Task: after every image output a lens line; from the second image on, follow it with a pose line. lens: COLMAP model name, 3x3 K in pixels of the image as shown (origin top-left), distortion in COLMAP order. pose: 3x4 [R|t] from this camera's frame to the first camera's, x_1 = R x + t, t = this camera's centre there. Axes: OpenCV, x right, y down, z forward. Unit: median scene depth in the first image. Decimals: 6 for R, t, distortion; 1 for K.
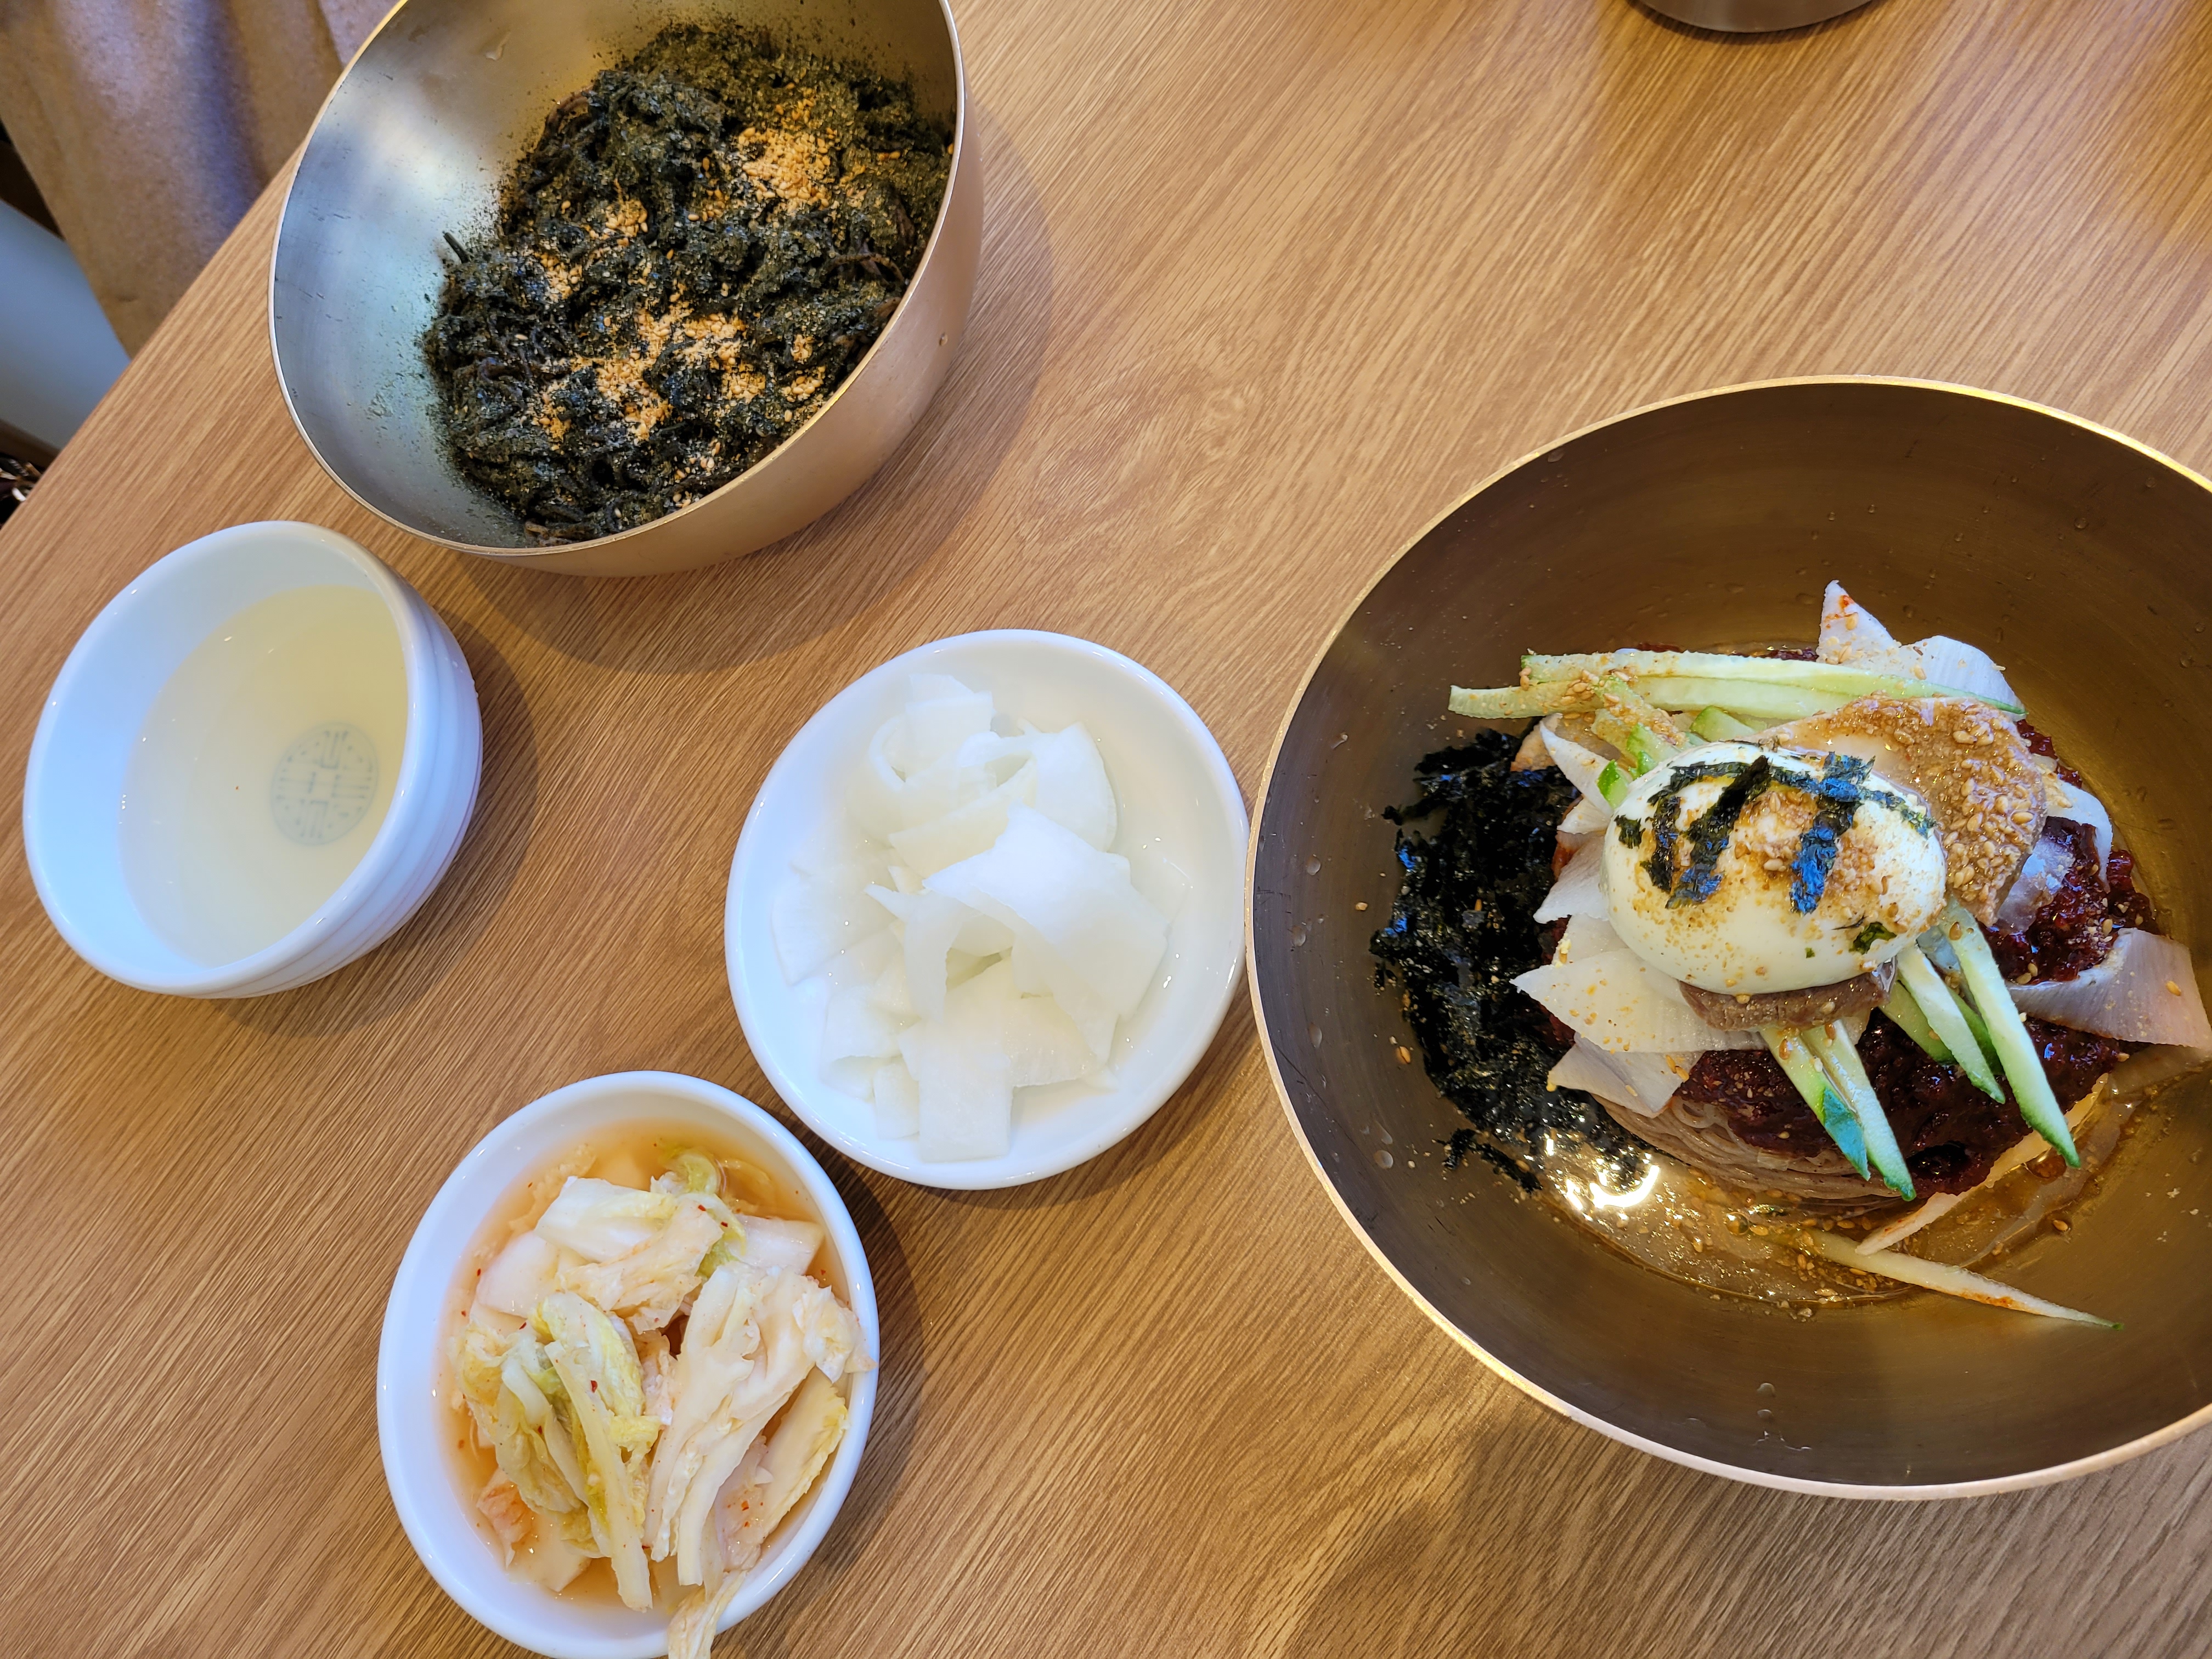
lens RADIAL K [[1674.5, 0, 1108.4], [0, 1674.5, 825.2], [0, 0, 1]] dist [-0.013610, 0.024313]
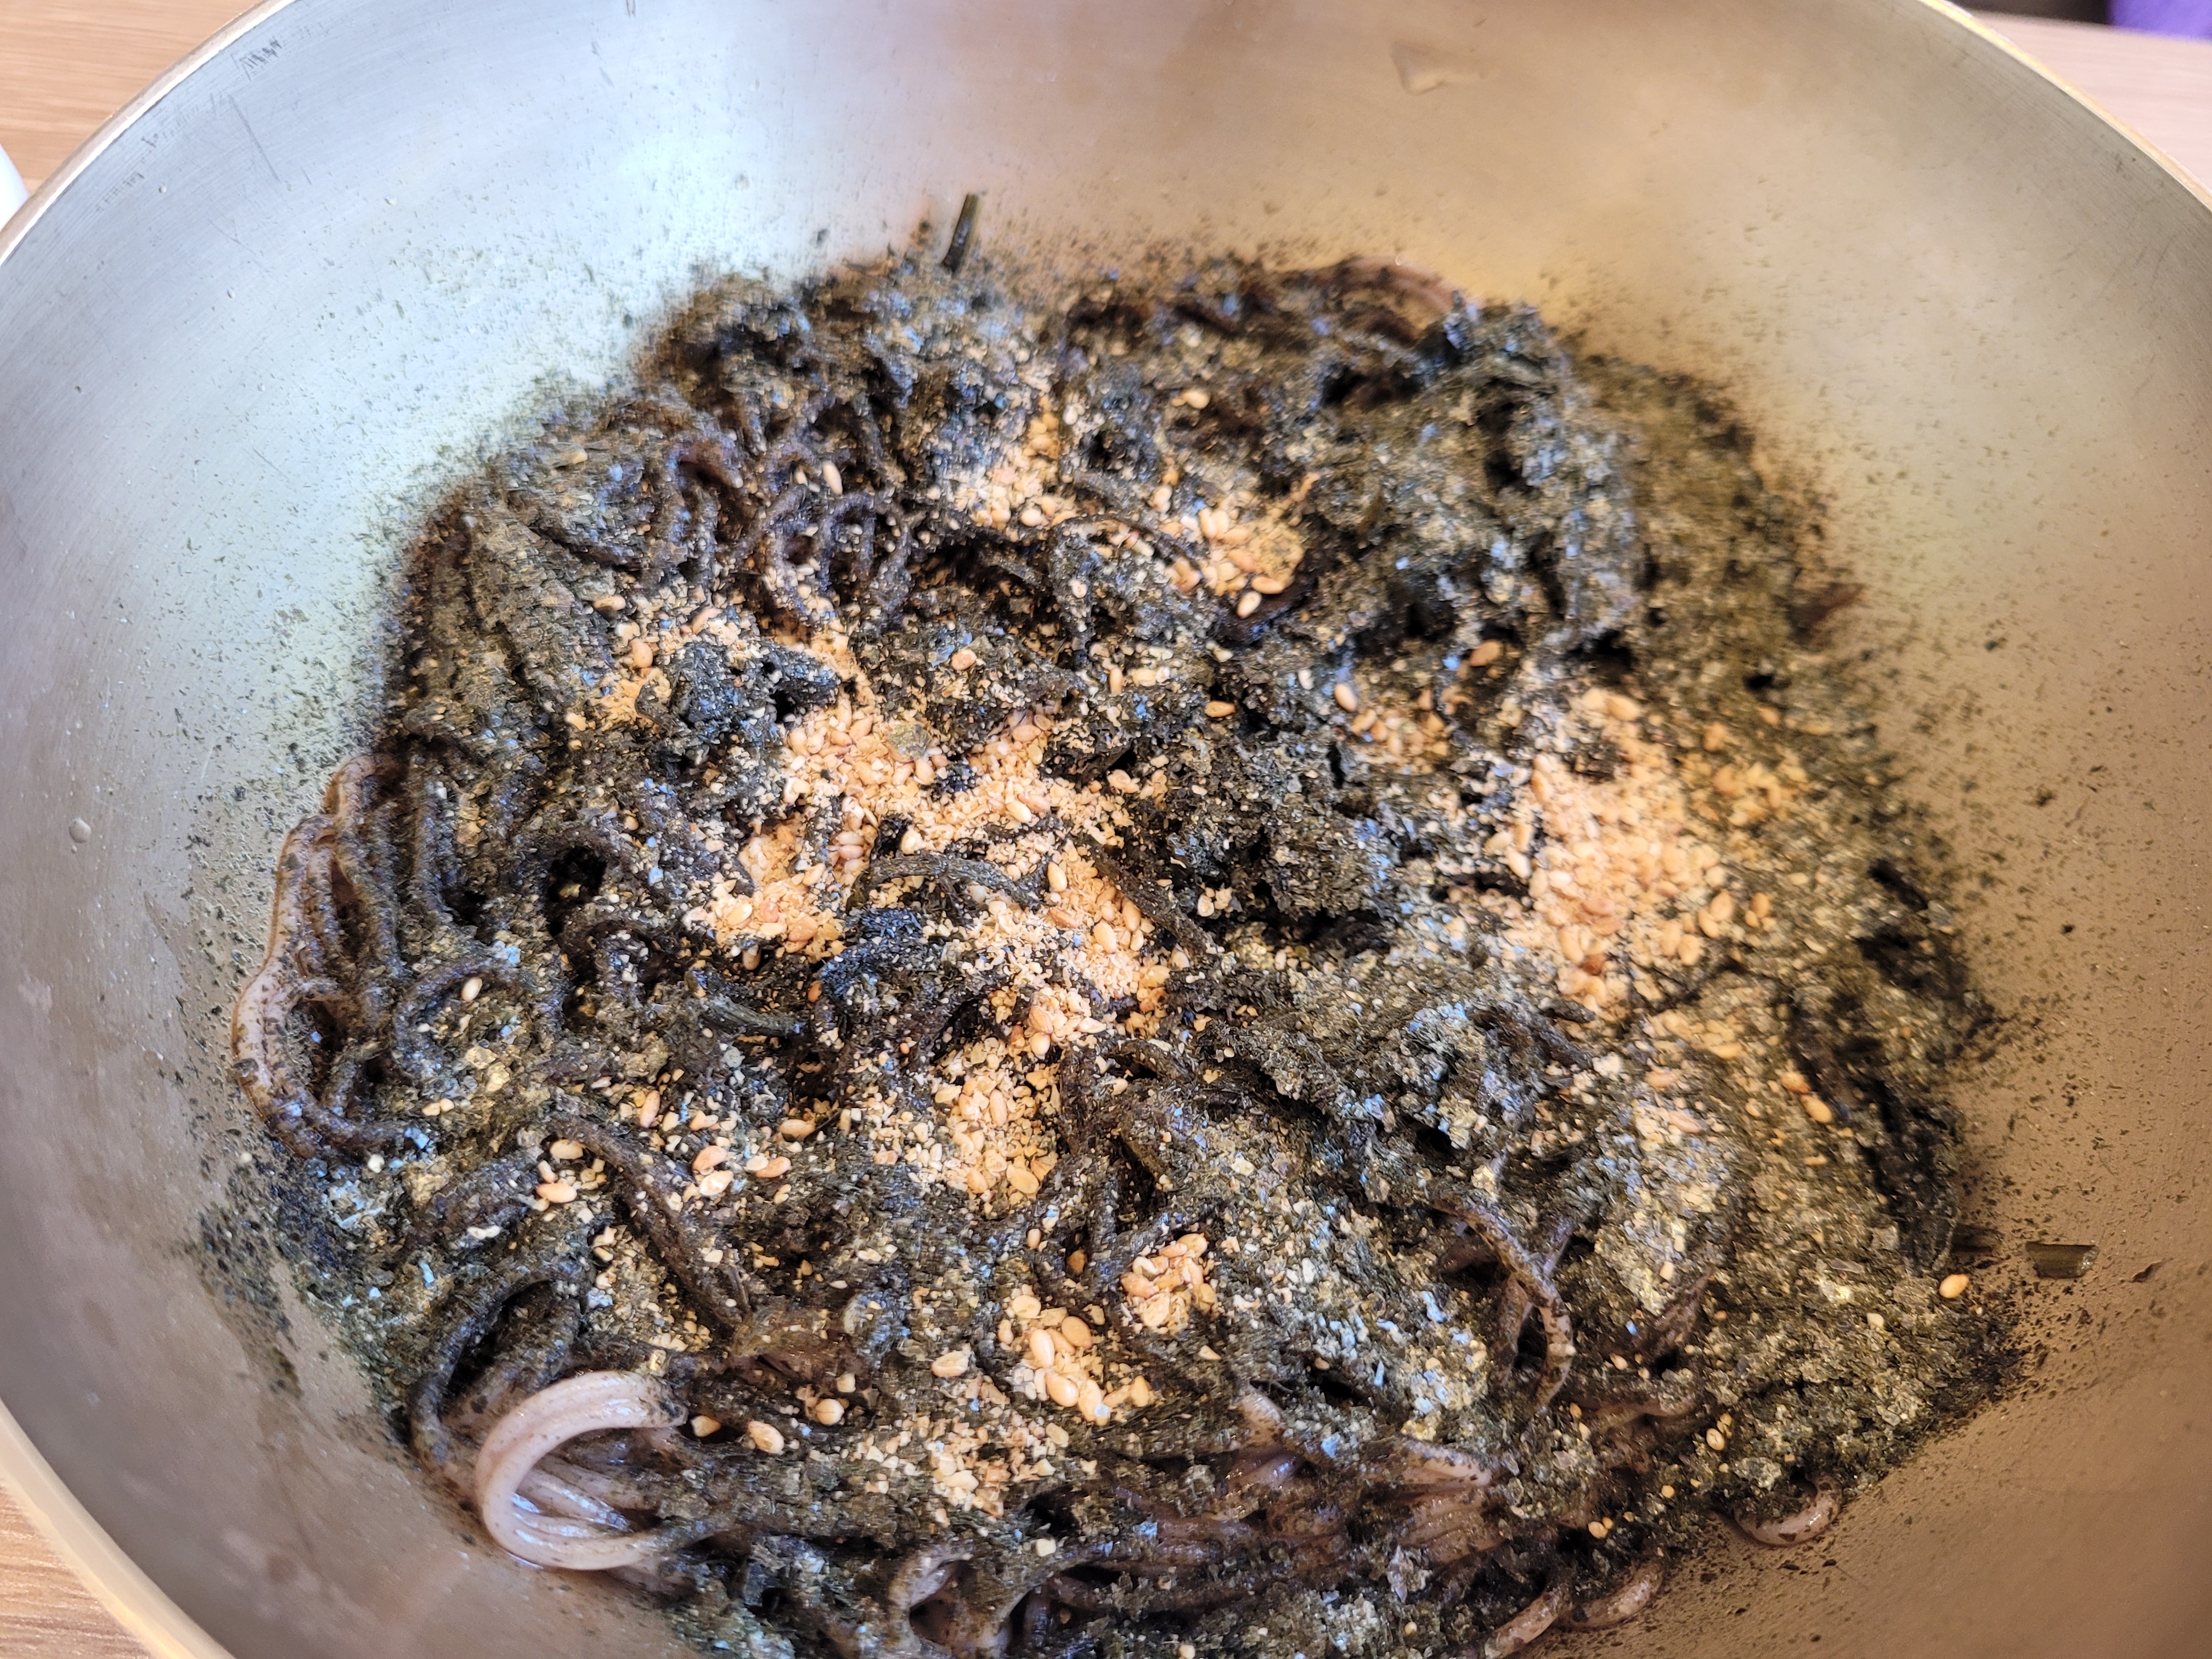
lens RADIAL K [[1674.5, 0, 1101.6], [0, 1674.5, 824.0], [0, 0, 1]] dist [-0.013610, 0.024313]
pose [[0.525525, 0.839346, -0.138999, -0.205291], [-0.850734, 0.516774, -0.095899, -0.273346], [-0.008661, 0.168648, 0.985638, 0.654265]]
